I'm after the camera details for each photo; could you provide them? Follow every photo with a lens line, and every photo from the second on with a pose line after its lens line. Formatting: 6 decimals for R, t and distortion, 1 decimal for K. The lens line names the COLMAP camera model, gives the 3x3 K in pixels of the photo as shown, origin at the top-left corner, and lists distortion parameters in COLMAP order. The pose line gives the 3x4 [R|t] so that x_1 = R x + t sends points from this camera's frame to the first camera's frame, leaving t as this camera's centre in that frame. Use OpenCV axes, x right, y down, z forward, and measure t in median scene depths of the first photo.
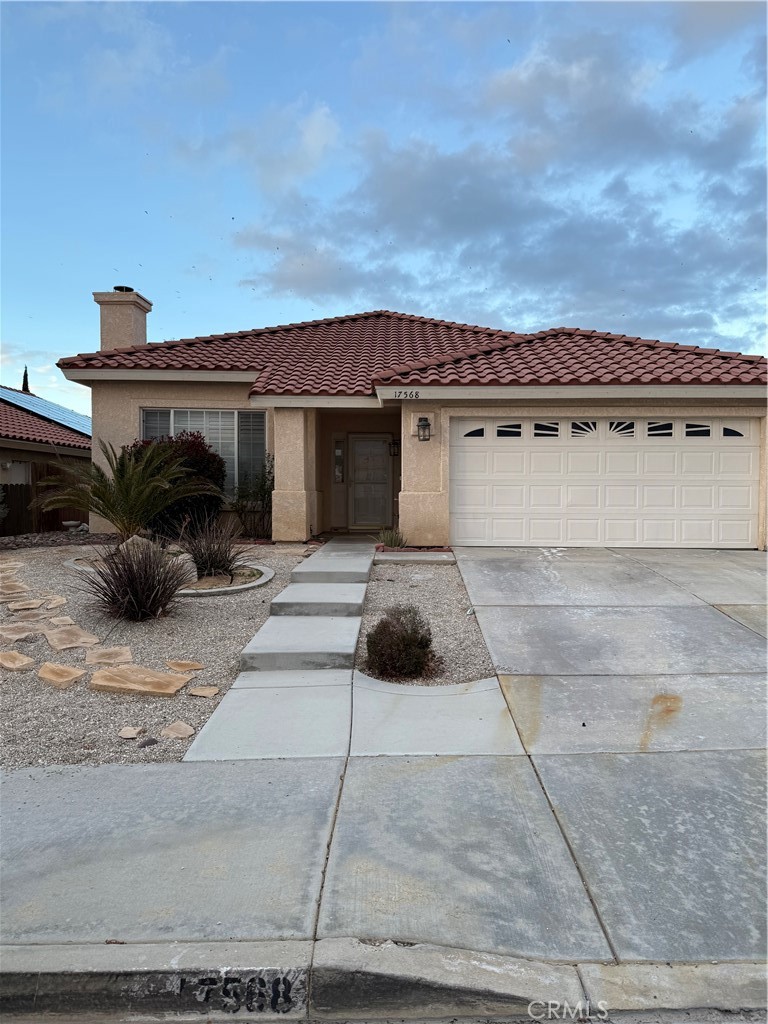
lens RADIAL K [[735.7, 0, 387.6], [0, 735.7, 519.6], [0, 0, 1]] dist [0.120056, -0.085596]
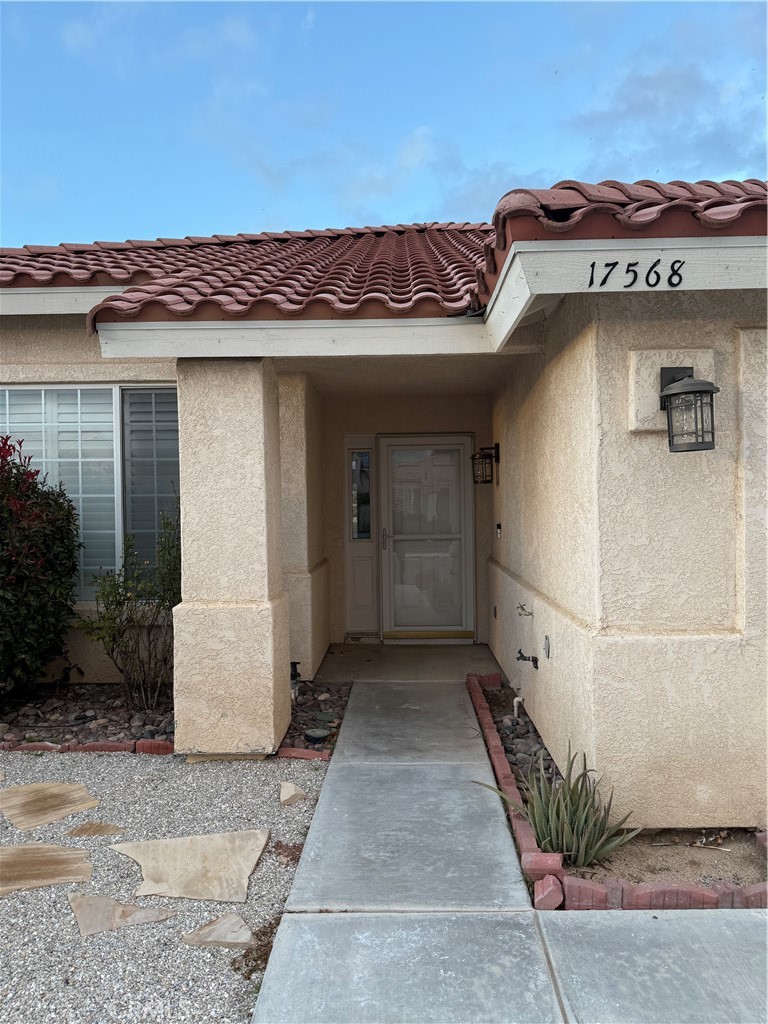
lens RADIAL K [[736.9, 0, 378.4], [0, 736.9, 526.7], [0, 0, 1]] dist [0.027371, -0.002773]
pose [[0.999630, -0.017115, -0.021148, -0.053788], [0.017118, 0.999853, -0.000022, -0.073629], [0.021145, -0.000340, 0.999776, 0.659336]]
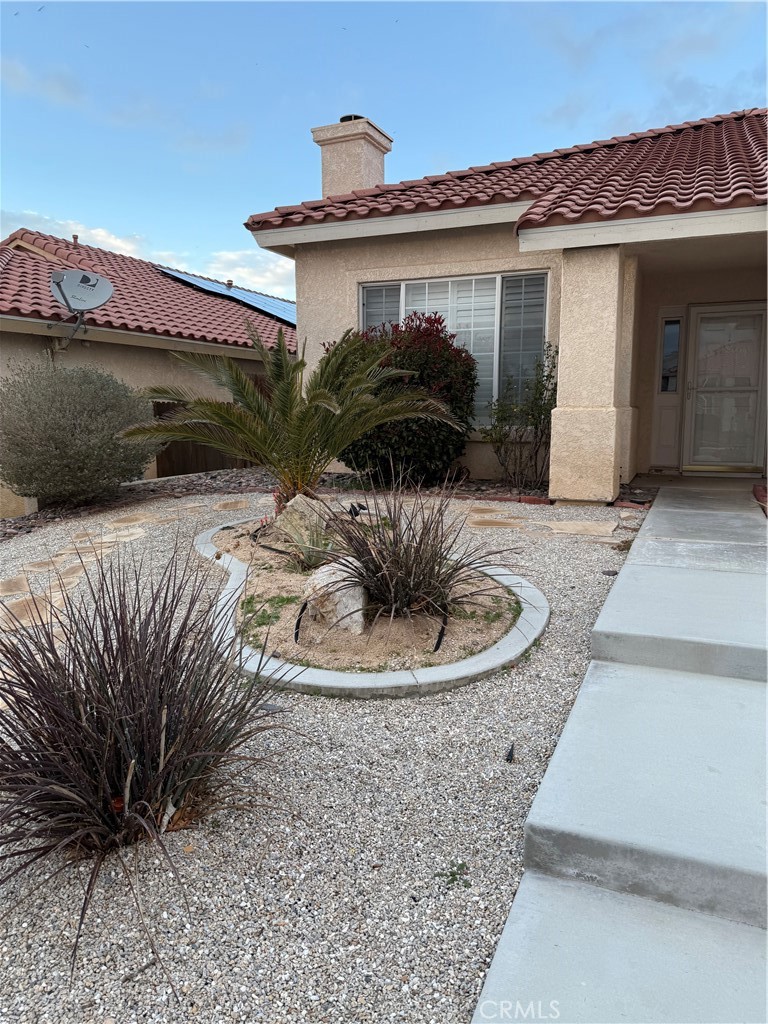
lens RADIAL K [[720.0, 0, 385.9], [0, 720.0, 513.3], [0, 0, 1]] dist [0.089225, -0.124772]
pose [[0.927401, 0.045022, -0.371350, -0.066662], [-0.004597, 0.994028, 0.109032, -0.019498], [0.374041, -0.099409, 0.922069, 0.443919]]
